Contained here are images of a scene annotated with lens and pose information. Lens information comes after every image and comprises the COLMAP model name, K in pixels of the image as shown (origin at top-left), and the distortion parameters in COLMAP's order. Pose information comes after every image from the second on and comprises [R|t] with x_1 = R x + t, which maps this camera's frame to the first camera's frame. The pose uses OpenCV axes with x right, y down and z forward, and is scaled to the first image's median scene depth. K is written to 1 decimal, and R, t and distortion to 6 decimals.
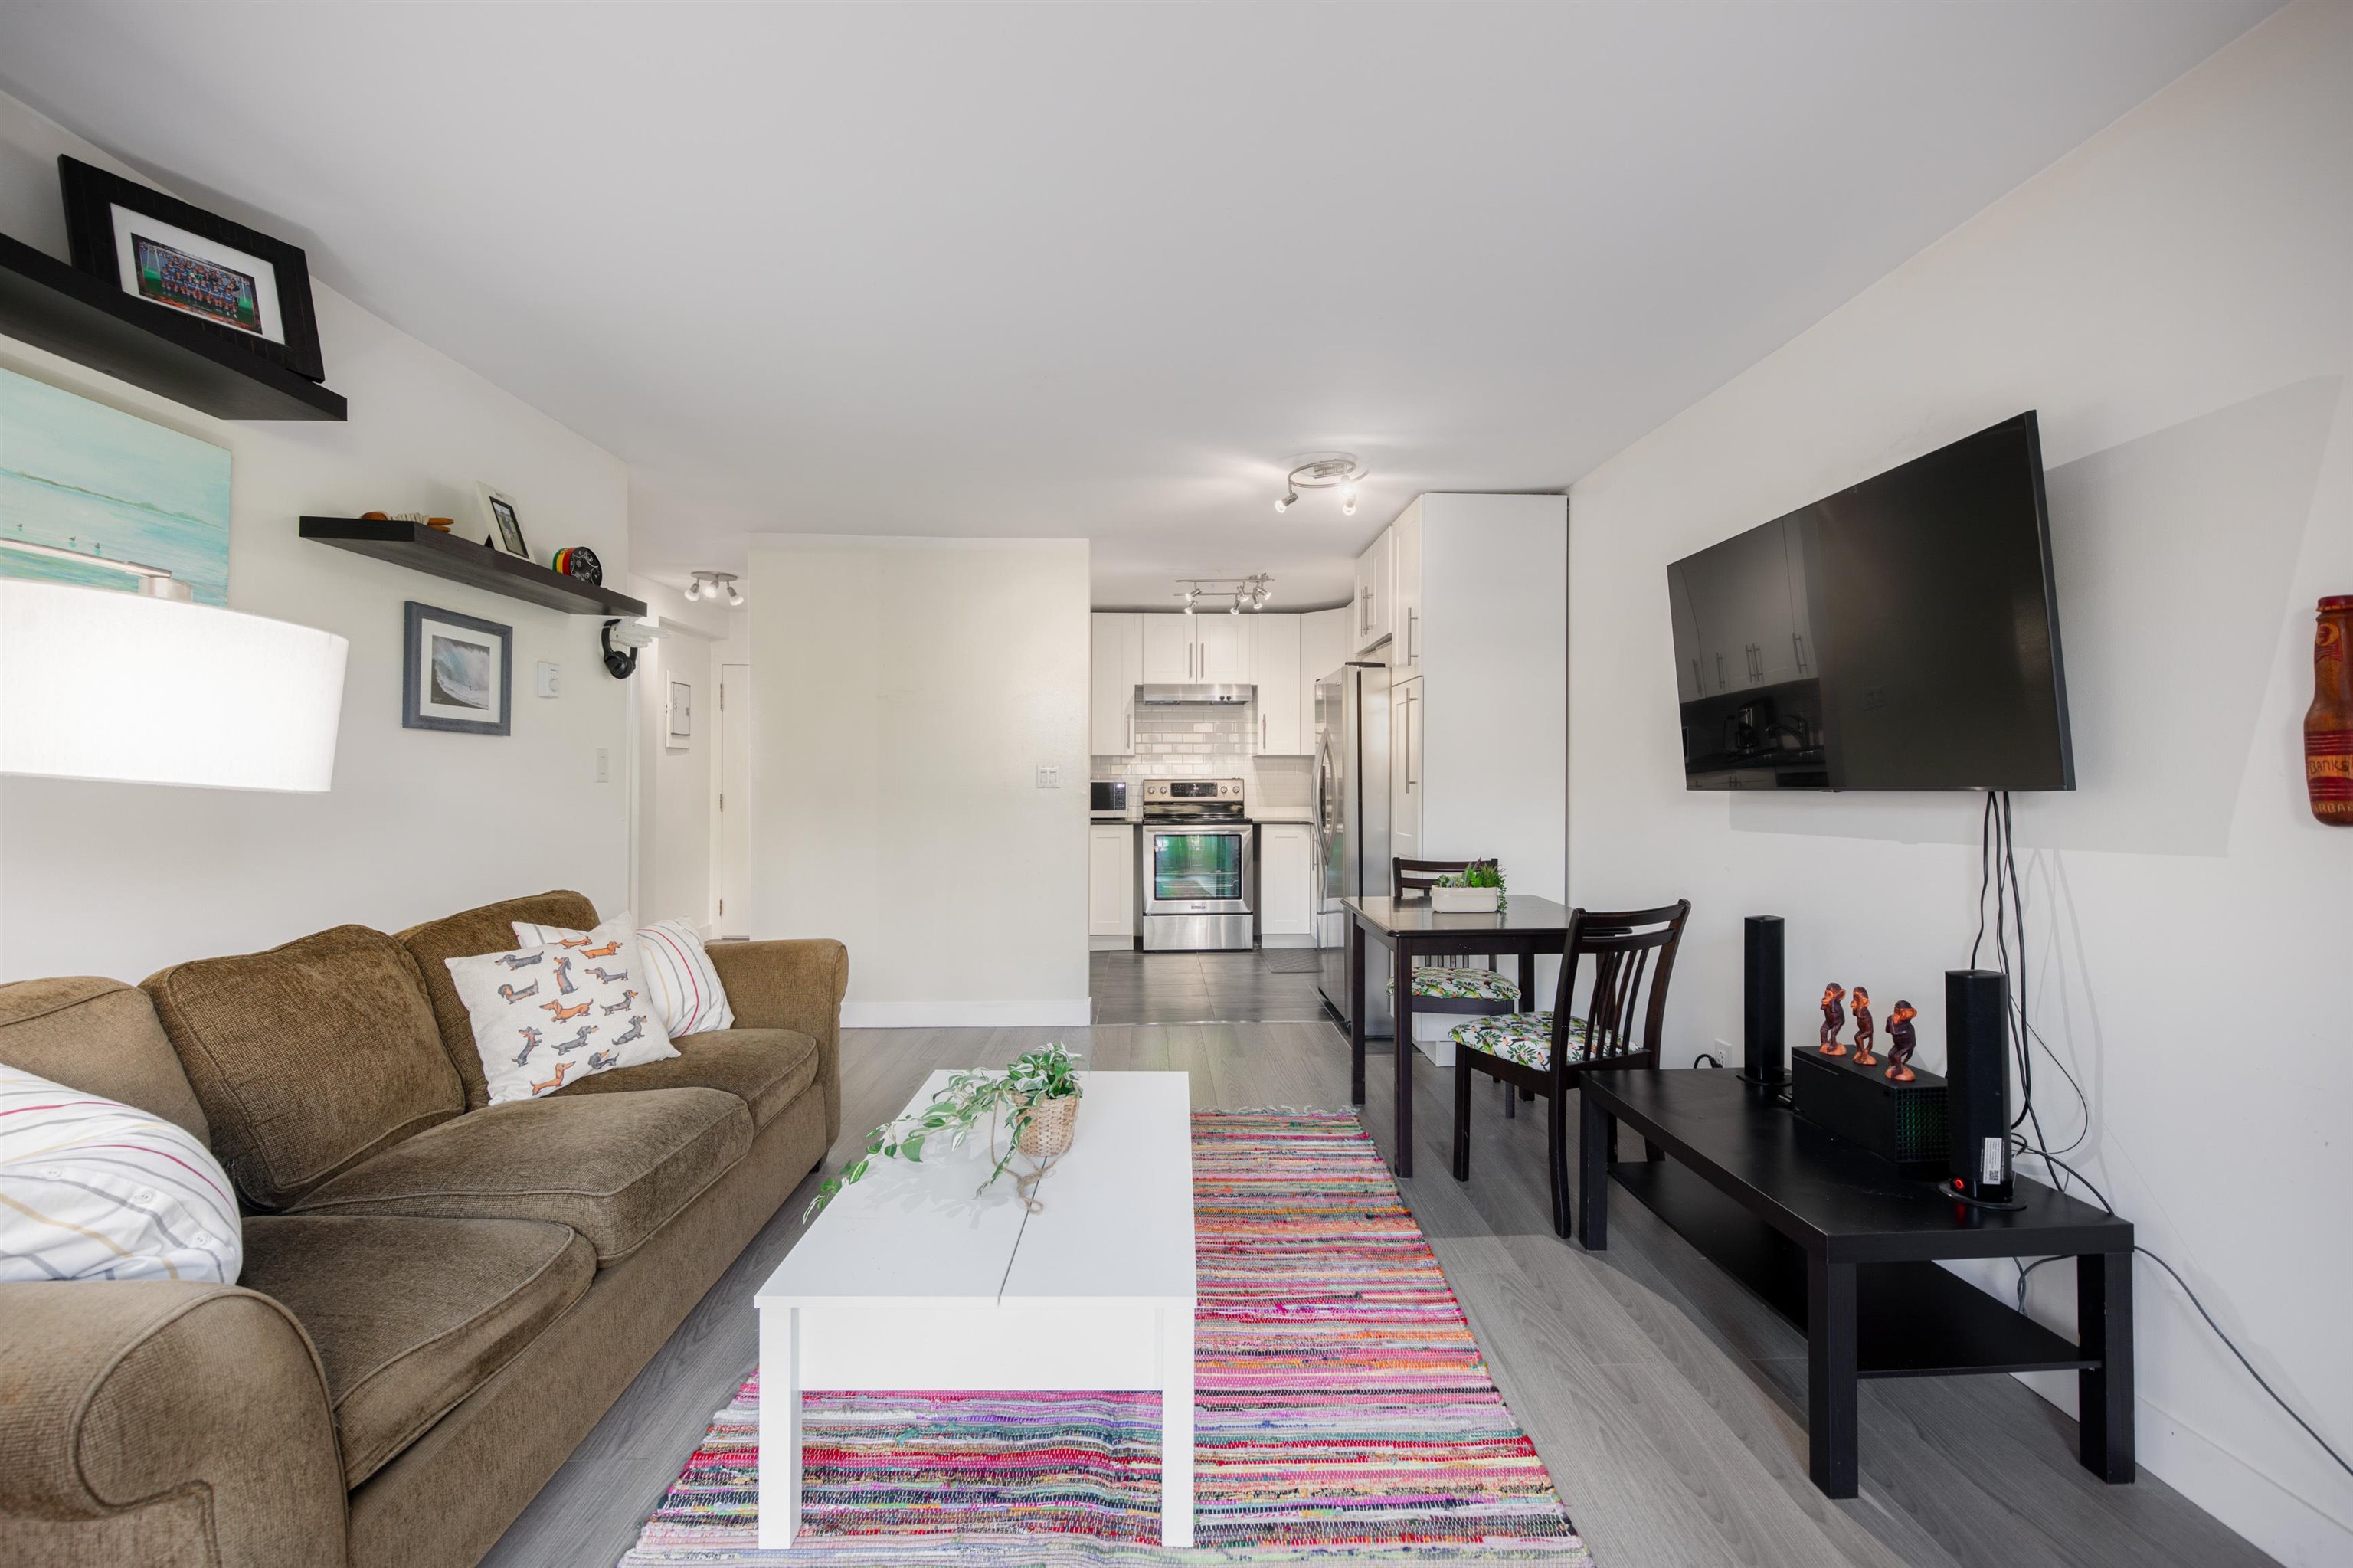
lens RADIAL K [[968.9, 0, 1170.2], [0, 968.9, 782.9], [0, 0, 1]] dist [0.007055, -0.000320]
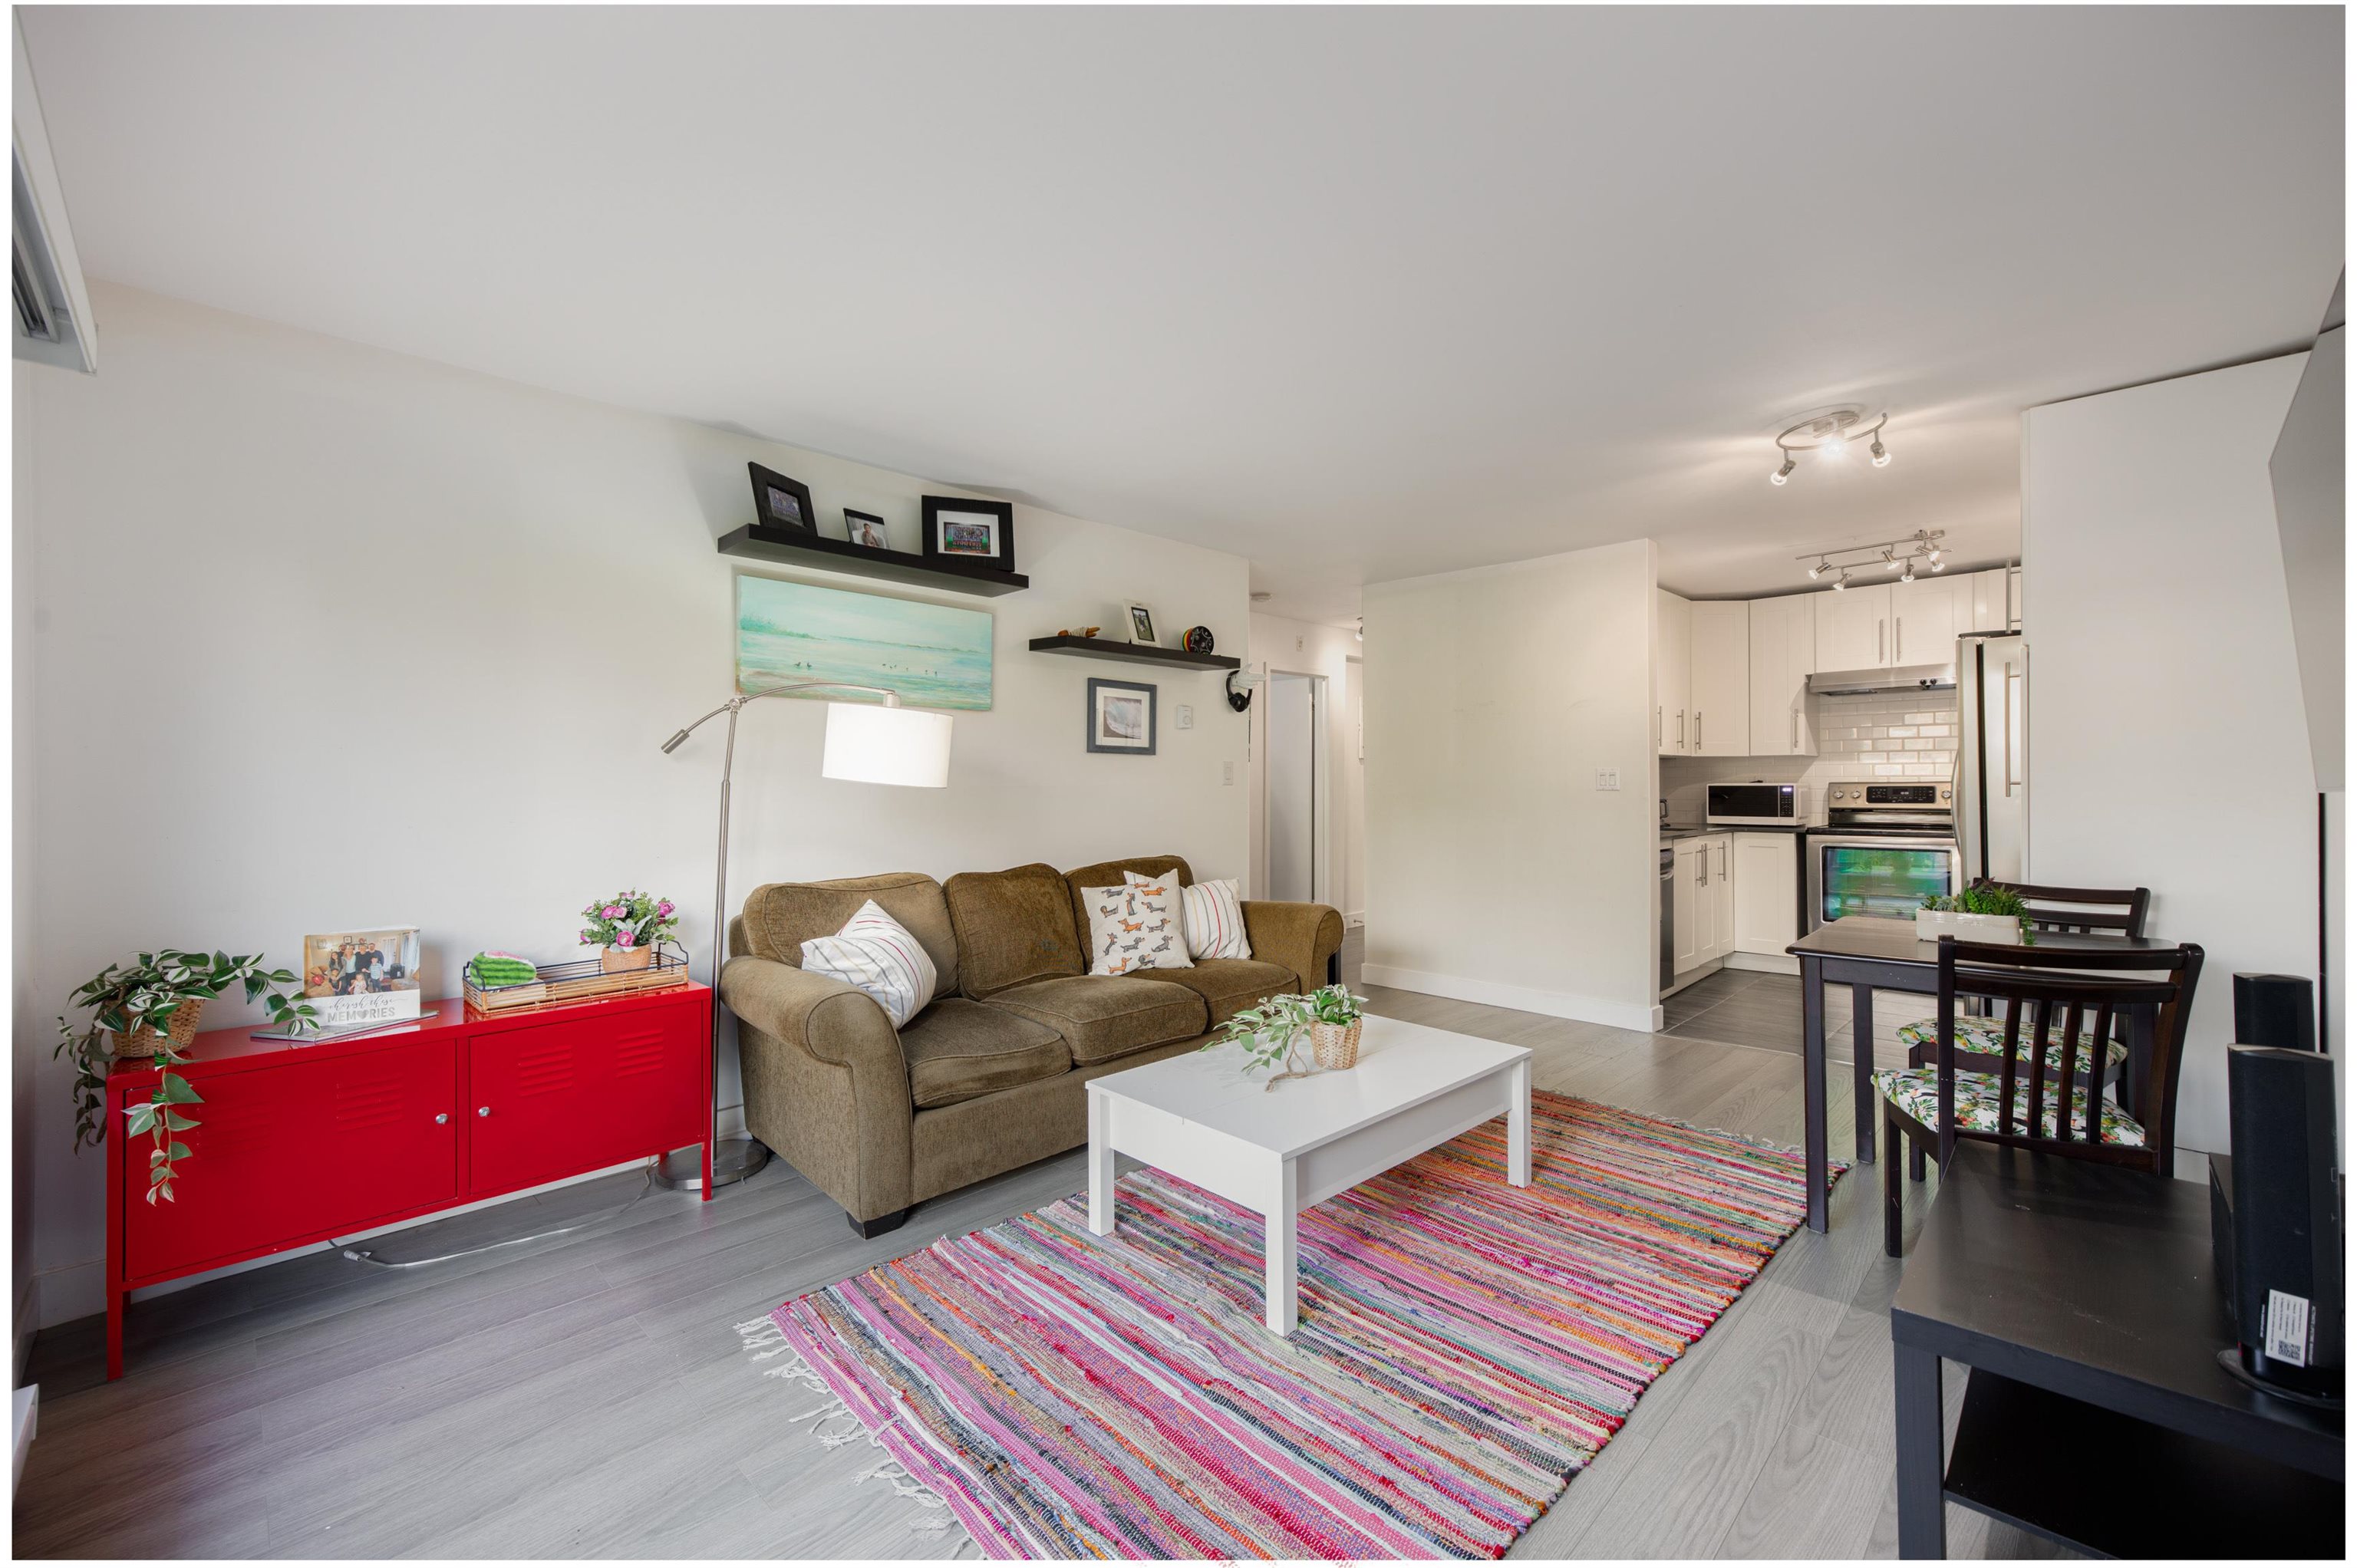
lens RADIAL K [[950.3, 0, 1178.5], [0, 950.3, 784.0], [0, 0, 1]] dist [-0.000673, -0.000229]
pose [[0.683608, -0.003709, -0.729840, 0.571795], [-0.000299, 0.999986, -0.005361, 0.007529], [0.729849, 0.003883, 0.683597, -0.017527]]
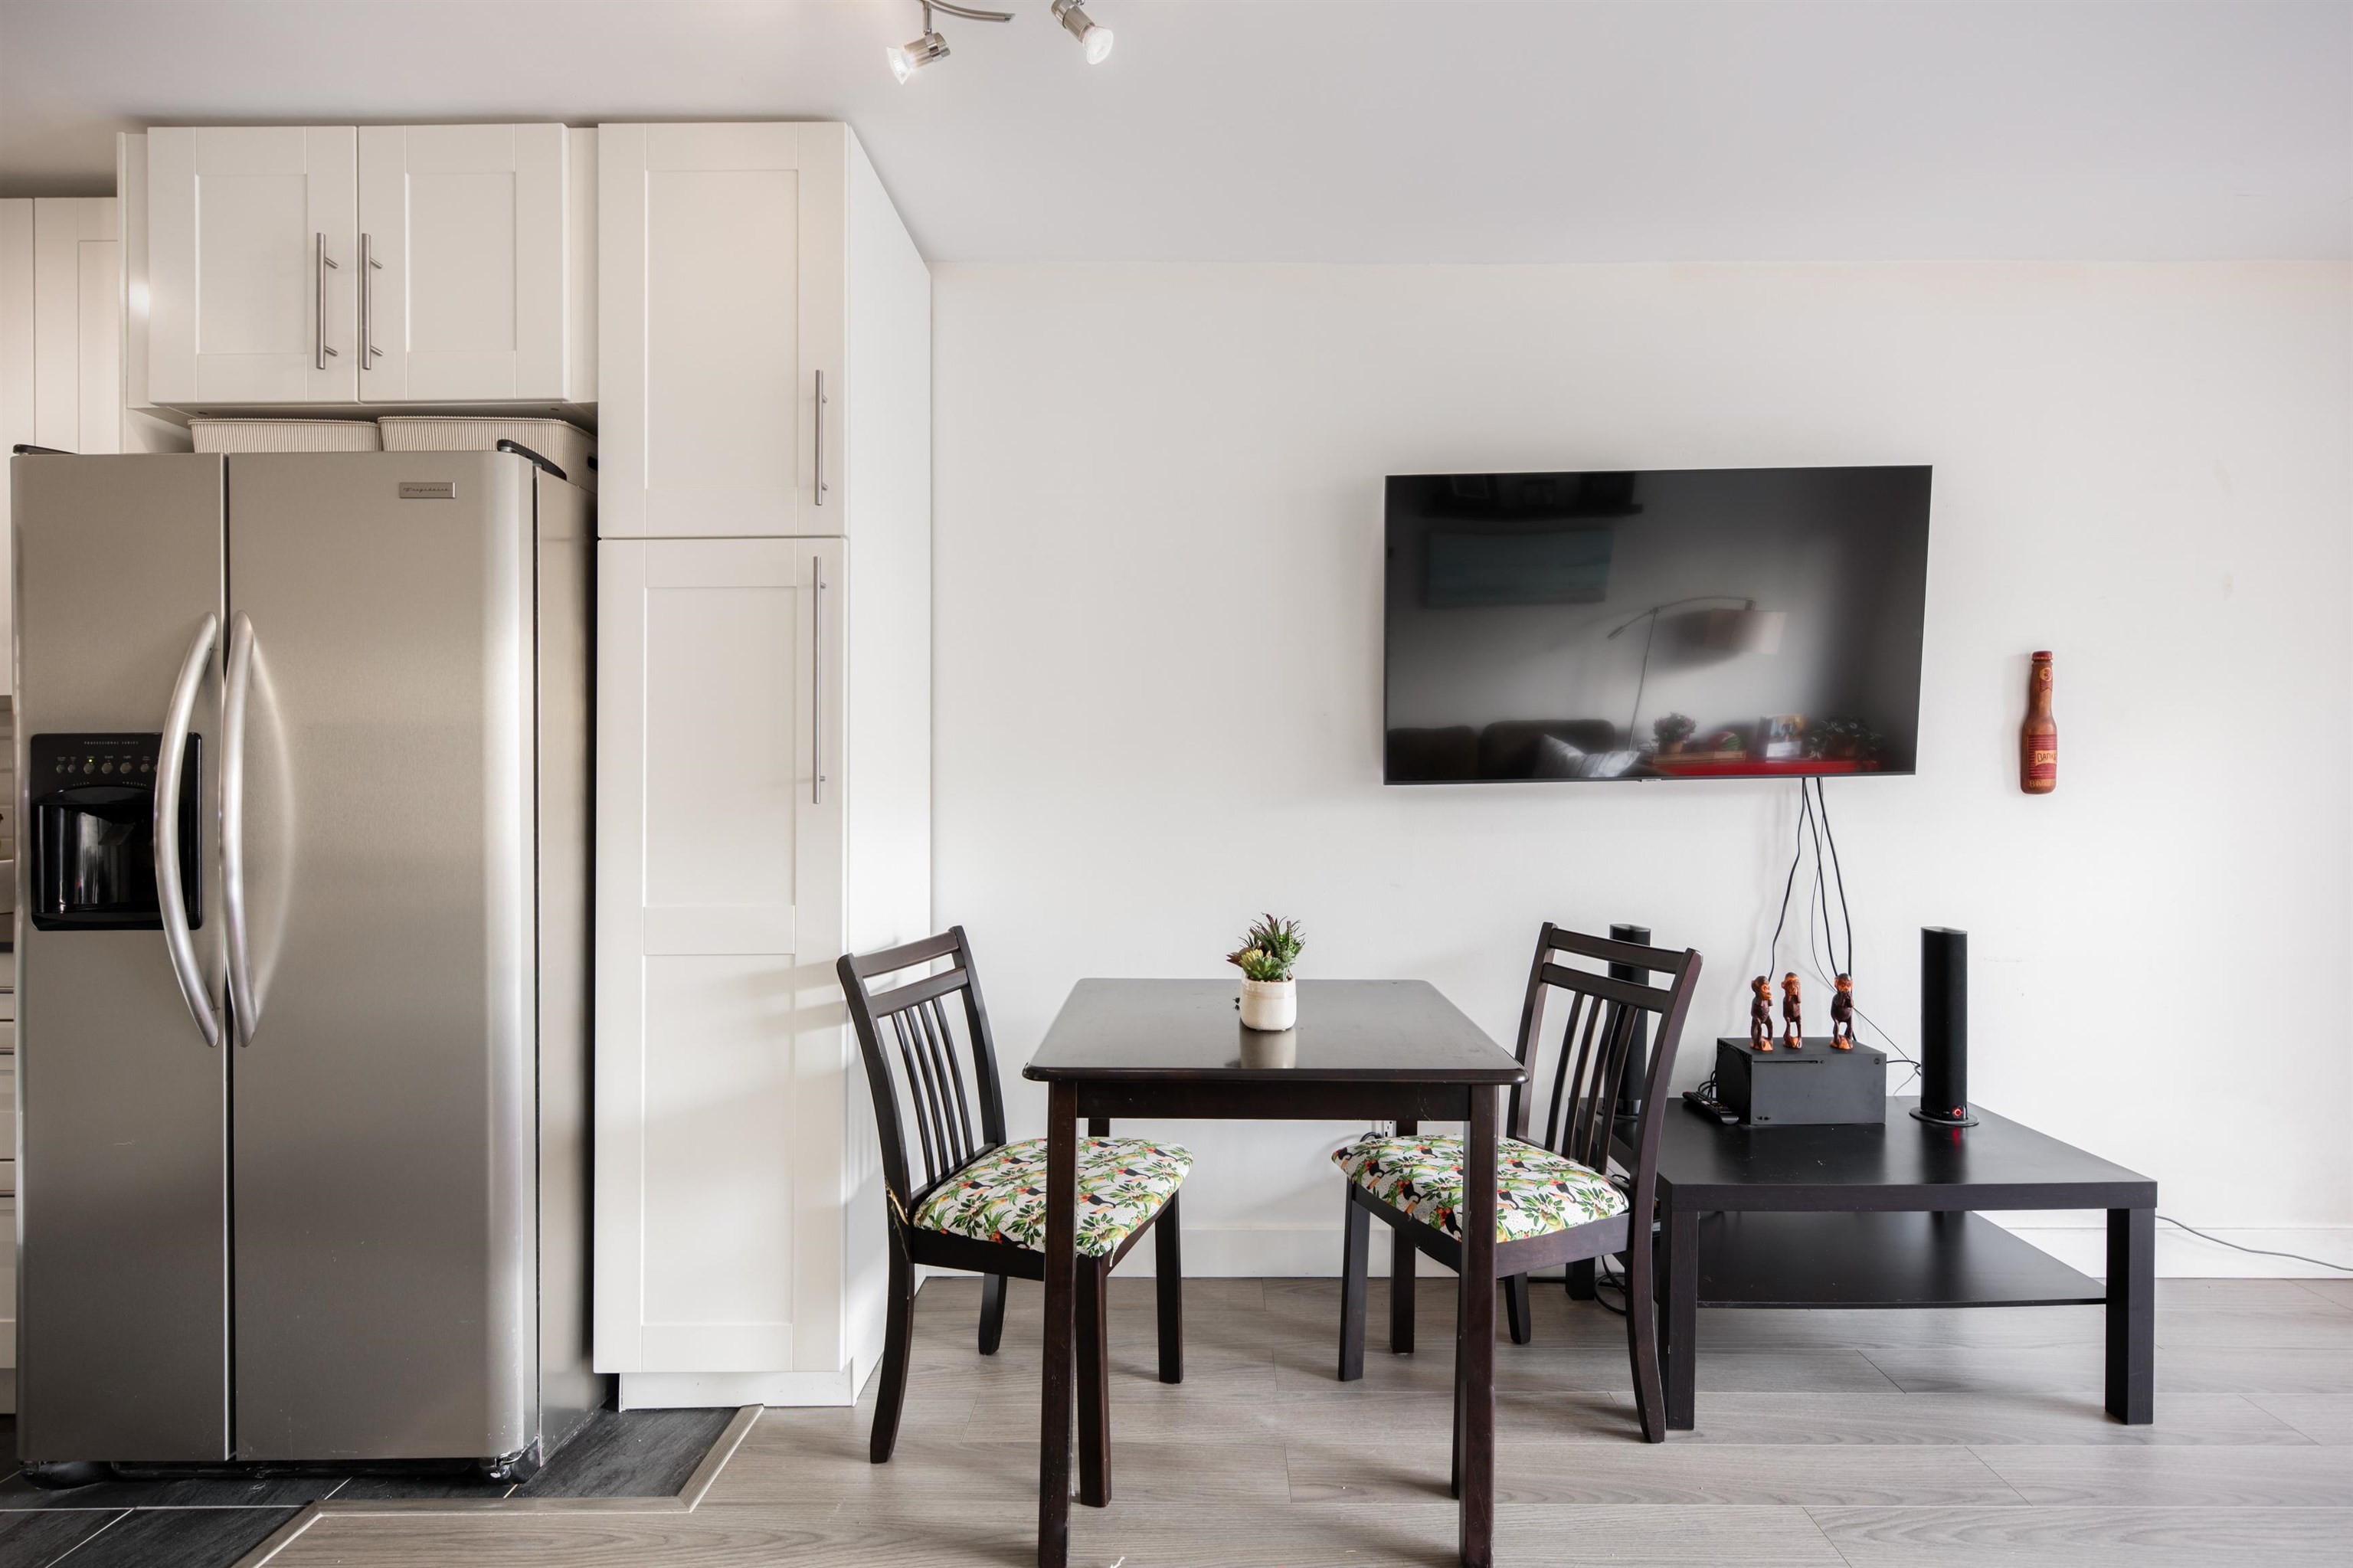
lens RADIAL K [[1144.3, 0, 1224.8], [0, 1144.3, 770.7], [0, 0, 1]] dist [0.004788, 0.000776]
pose [[0.026237, 0.002602, 0.999652, -0.422062], [0.009639, 0.999949, -0.002856, -0.002229], [-0.999609, 0.009710, 0.026211, 1.334001]]
